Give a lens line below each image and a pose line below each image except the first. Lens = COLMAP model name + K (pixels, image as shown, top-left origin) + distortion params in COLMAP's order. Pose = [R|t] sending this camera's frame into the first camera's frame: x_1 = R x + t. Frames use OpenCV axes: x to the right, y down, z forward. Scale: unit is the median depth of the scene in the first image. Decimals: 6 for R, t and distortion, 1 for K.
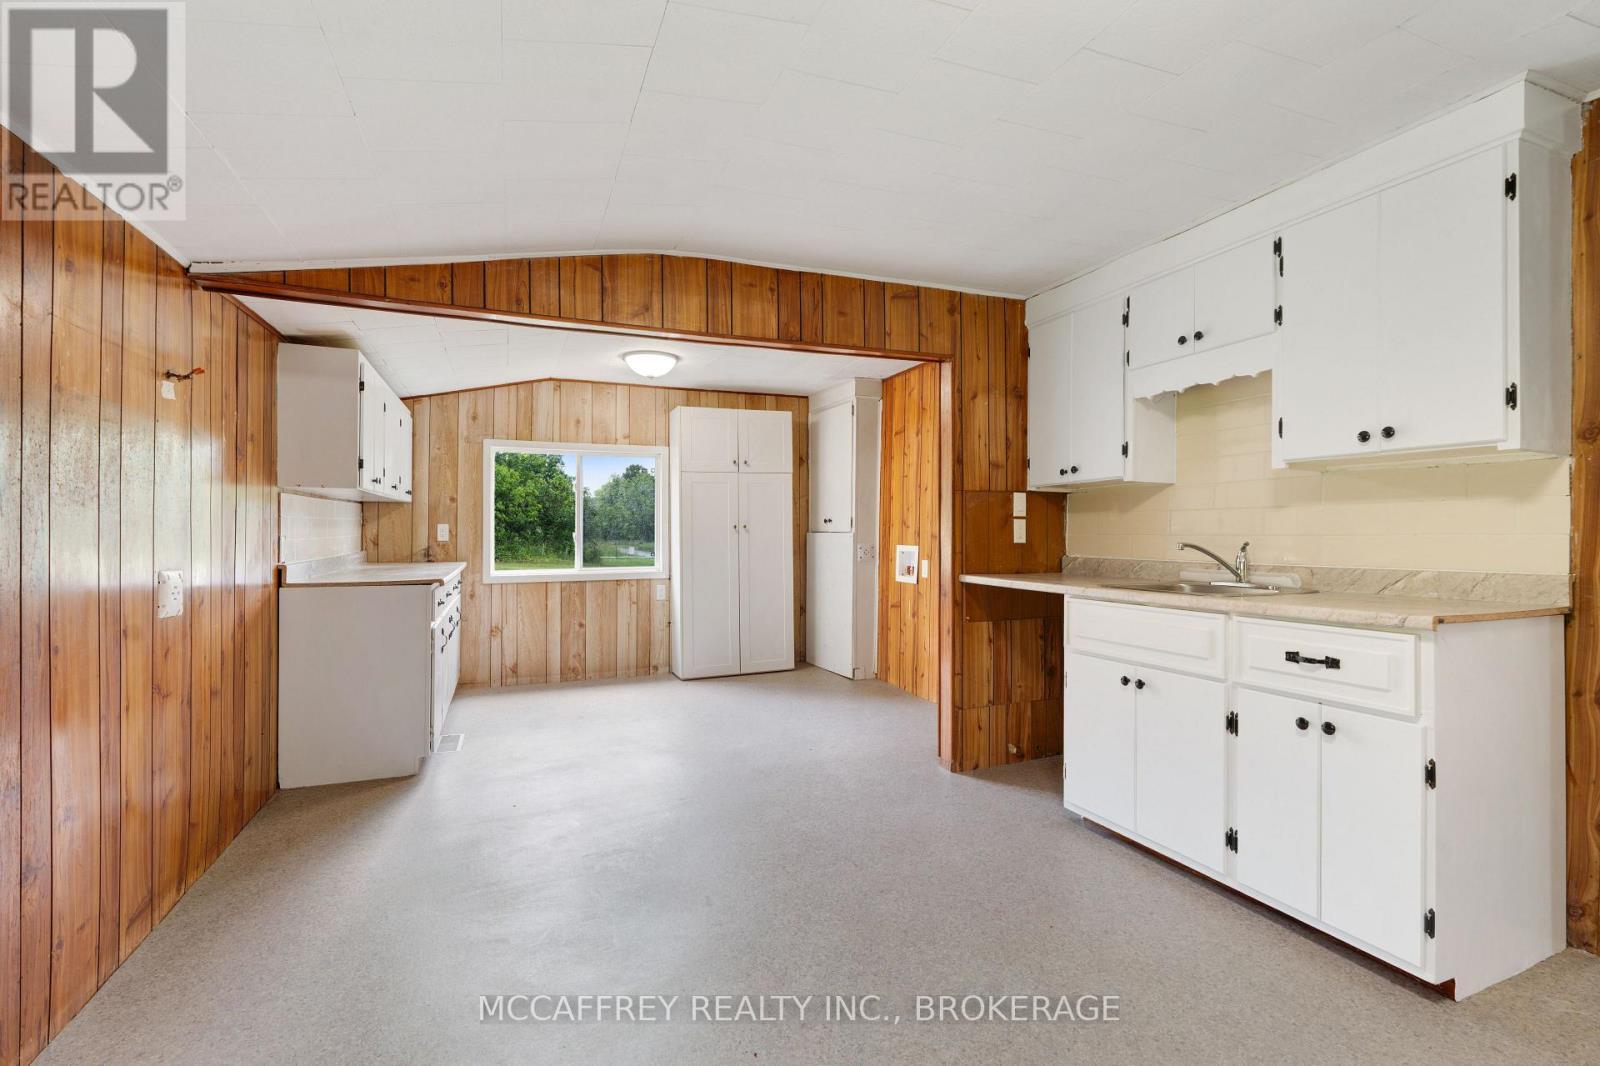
lens RADIAL K [[729.0, 0, 783.0], [0, 729.0, 538.1], [0, 0, 1]] dist [0.032291, 0.000089]
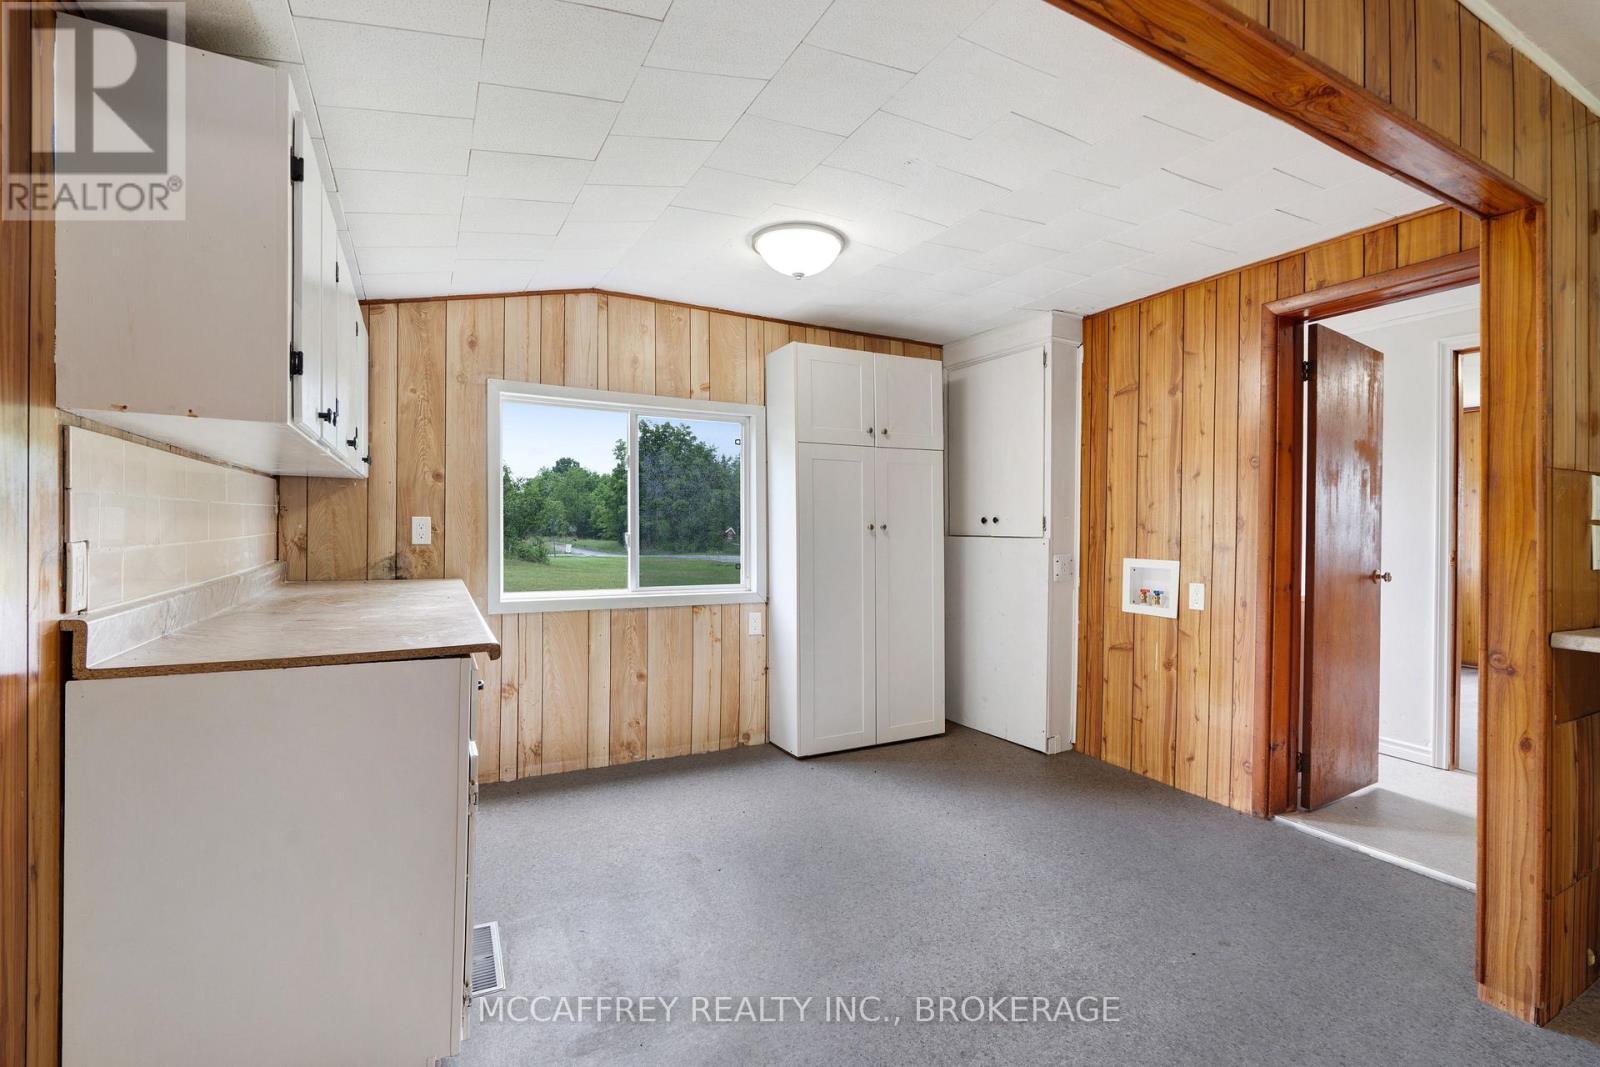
lens RADIAL K [[689.9, 0, 770.4], [0, 689.9, 551.6], [0, 0, 1]] dist [0.026677, -0.000110]
pose [[0.993484, 0.010321, 0.113500, -0.241397], [-0.013032, 0.999647, 0.023173, -0.007024], [-0.113221, -0.024501, 0.993268, 0.397213]]
